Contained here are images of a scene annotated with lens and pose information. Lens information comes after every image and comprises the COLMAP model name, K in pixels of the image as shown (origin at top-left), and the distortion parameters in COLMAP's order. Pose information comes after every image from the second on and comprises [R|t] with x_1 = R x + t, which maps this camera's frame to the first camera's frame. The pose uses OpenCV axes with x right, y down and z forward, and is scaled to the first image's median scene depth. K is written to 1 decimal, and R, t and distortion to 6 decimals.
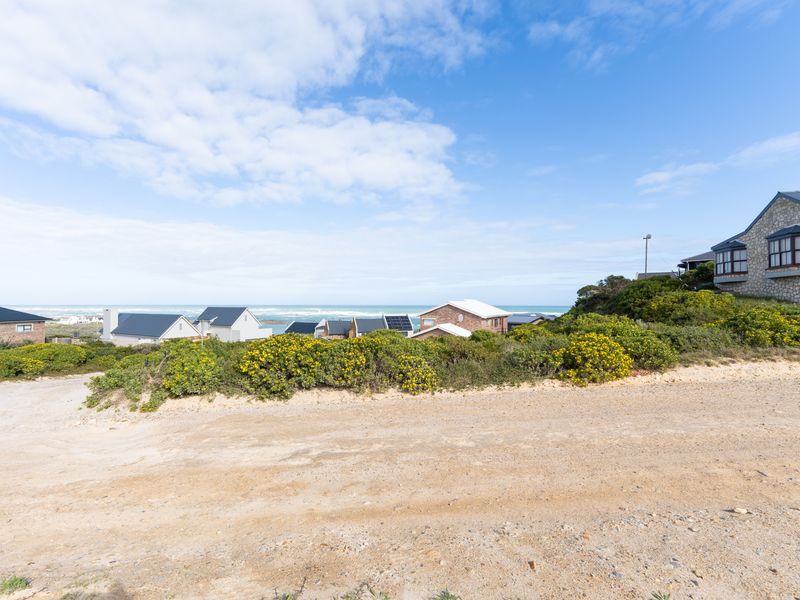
lens RADIAL K [[389.4, 0, 396.1], [0, 389.4, 300.1], [0, 0, 1]] dist [0.019692, -0.005357]
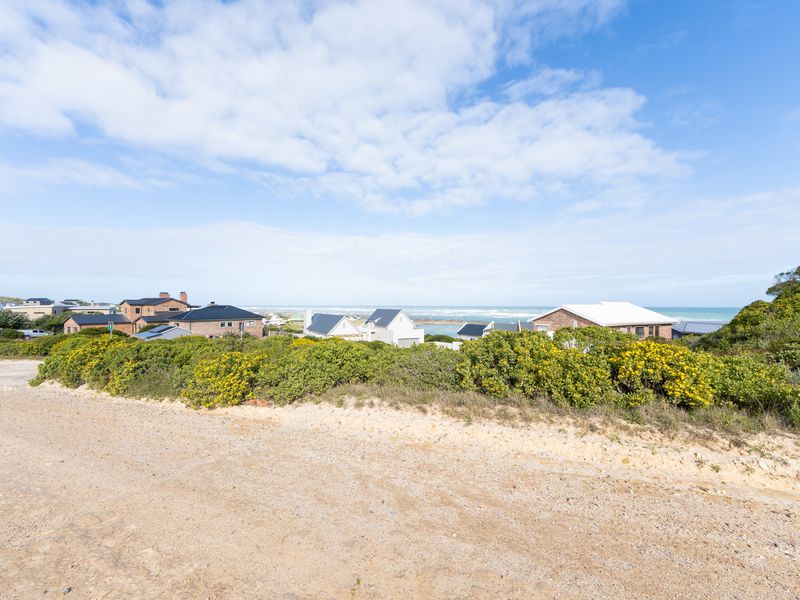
lens RADIAL K [[389.4, 0, 401.9], [0, 389.4, 302.9], [0, 0, 1]] dist [0.019692, -0.005357]
pose [[0.858921, -0.000261, -0.512109, 0.123080], [0.002537, 0.999990, 0.003746, -0.002083], [0.512103, -0.004517, 0.858912, 0.052199]]
